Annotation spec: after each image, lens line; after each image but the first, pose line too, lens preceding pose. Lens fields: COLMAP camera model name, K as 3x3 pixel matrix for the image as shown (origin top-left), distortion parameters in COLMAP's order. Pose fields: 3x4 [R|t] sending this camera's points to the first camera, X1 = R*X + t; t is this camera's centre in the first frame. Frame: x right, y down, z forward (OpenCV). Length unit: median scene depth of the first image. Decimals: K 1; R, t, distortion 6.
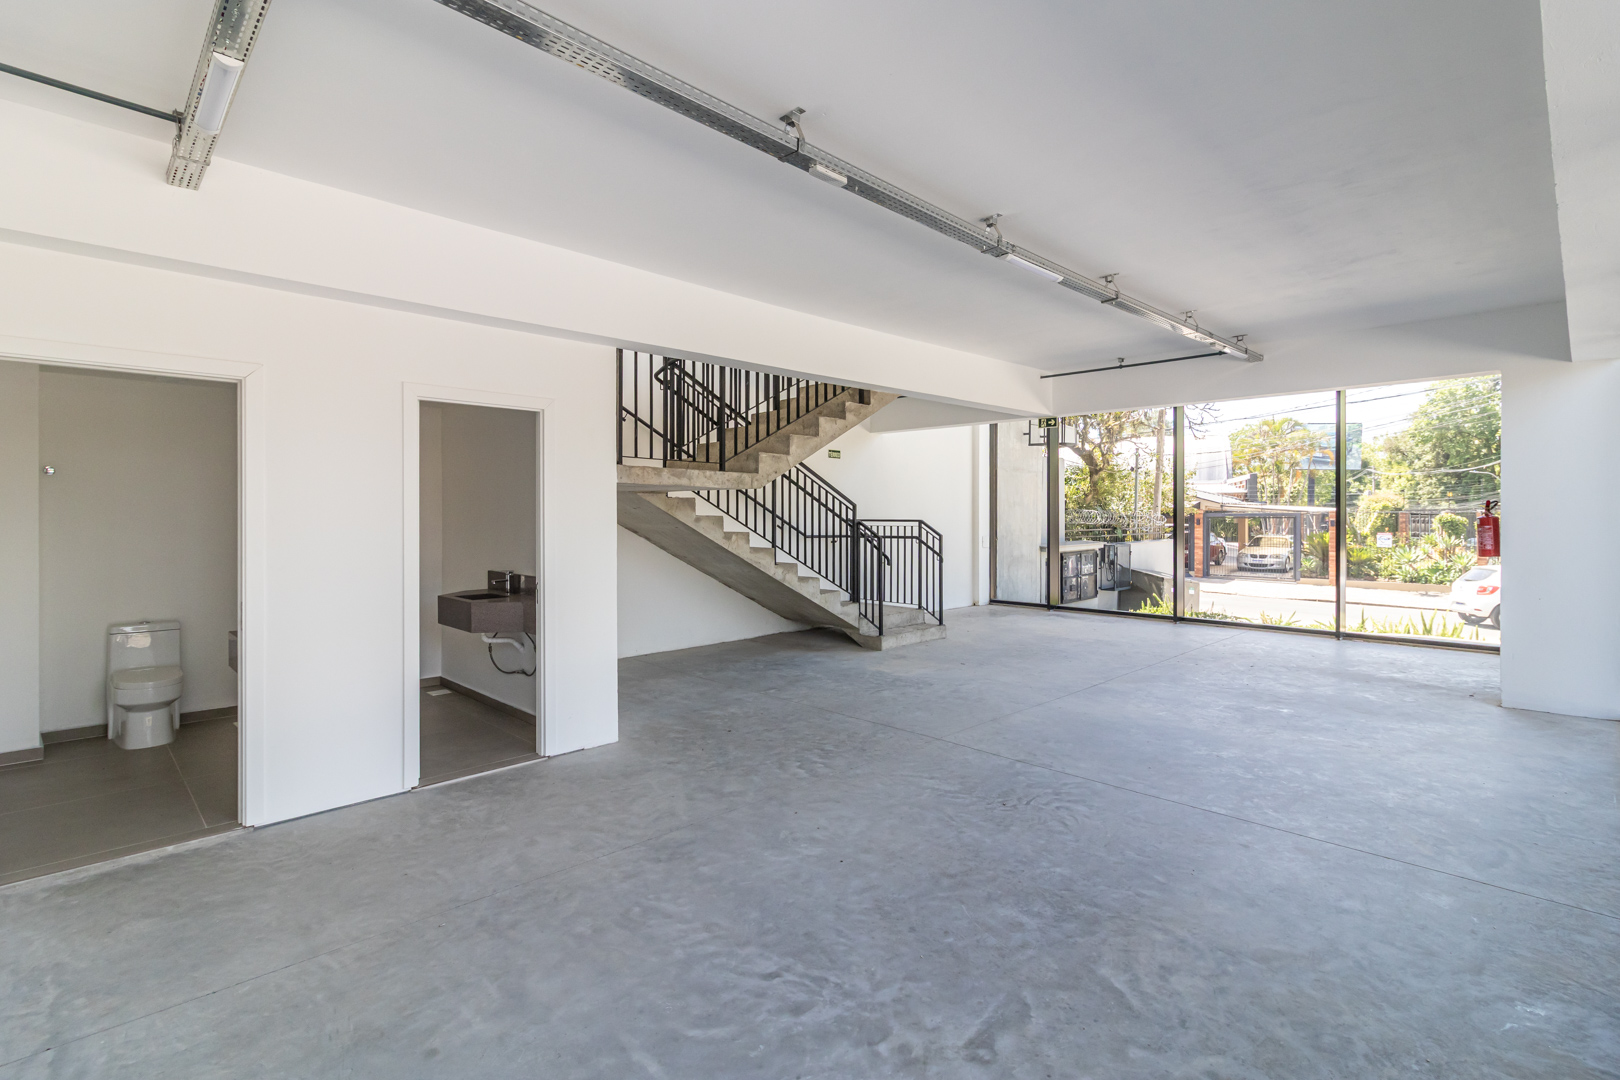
lens RADIAL K [[777.9, 0, 817.4], [0, 777.9, 525.0], [0, 0, 1]] dist [-0.005634, 0.002823]
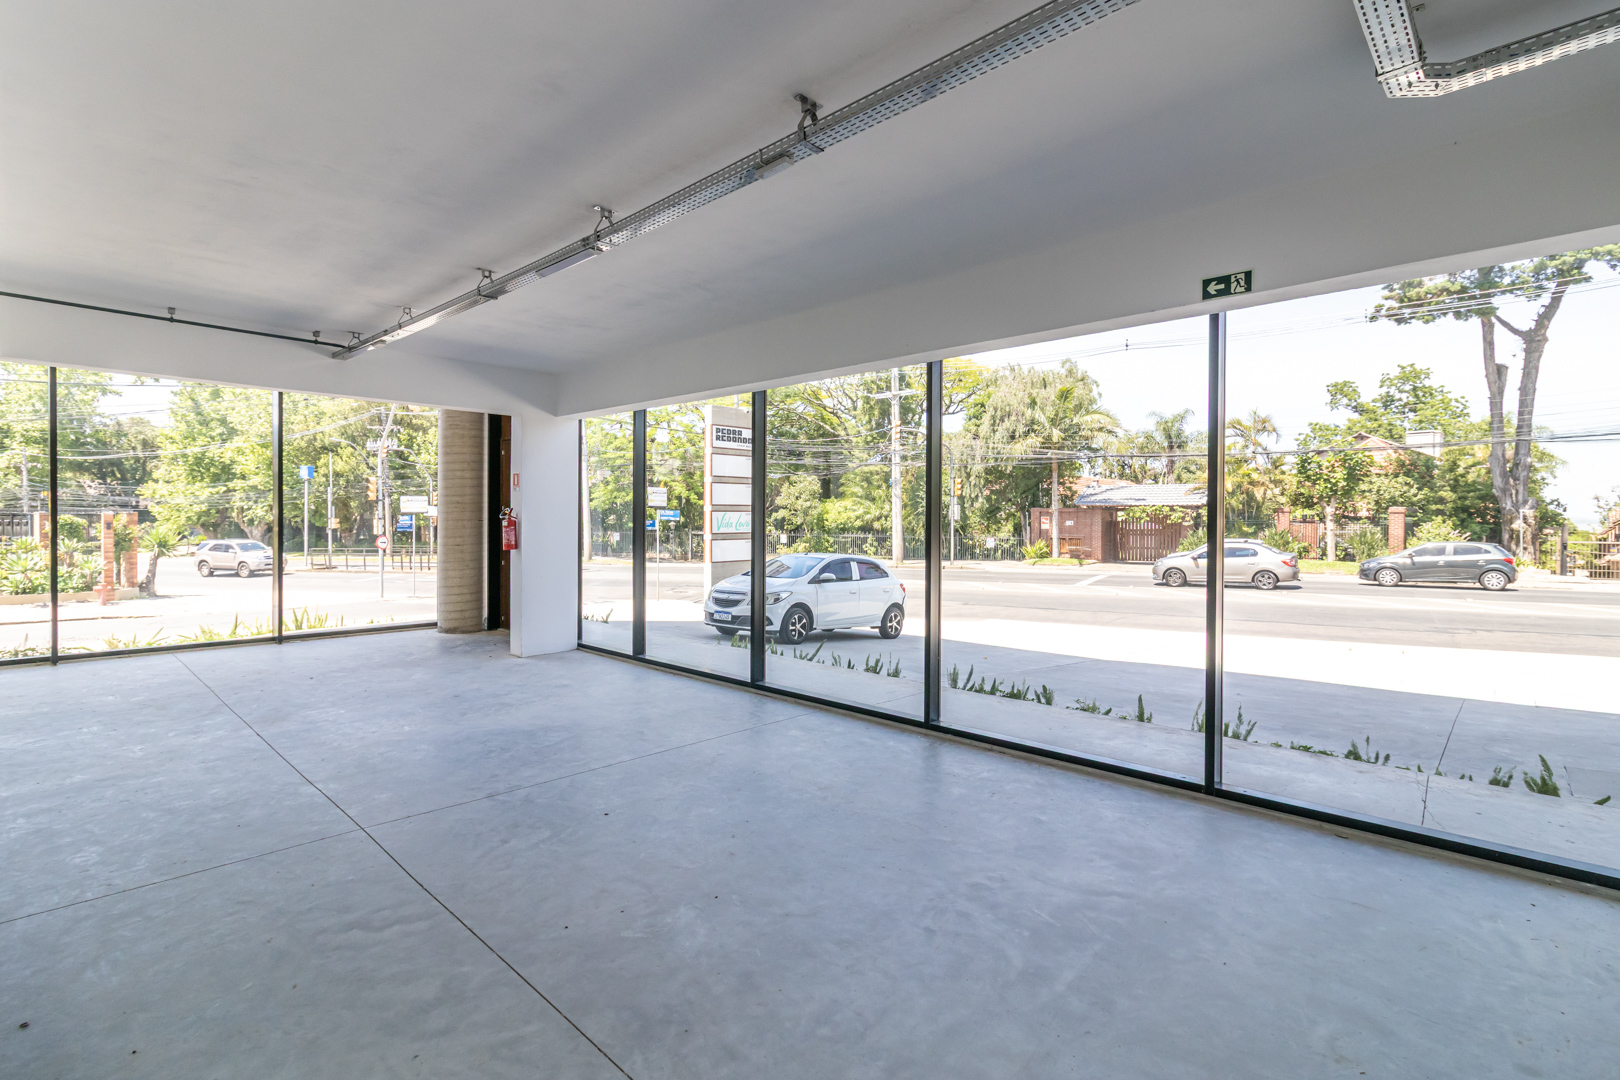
lens RADIAL K [[777.9, 0, 823.3], [0, 777.9, 525.5], [0, 0, 1]] dist [-0.005634, 0.002823]
pose [[-0.070450, -0.008534, 0.997479, -0.697850], [0.008466, 0.999922, 0.009153, -0.010909], [-0.997479, 0.009090, -0.070372, 0.732350]]
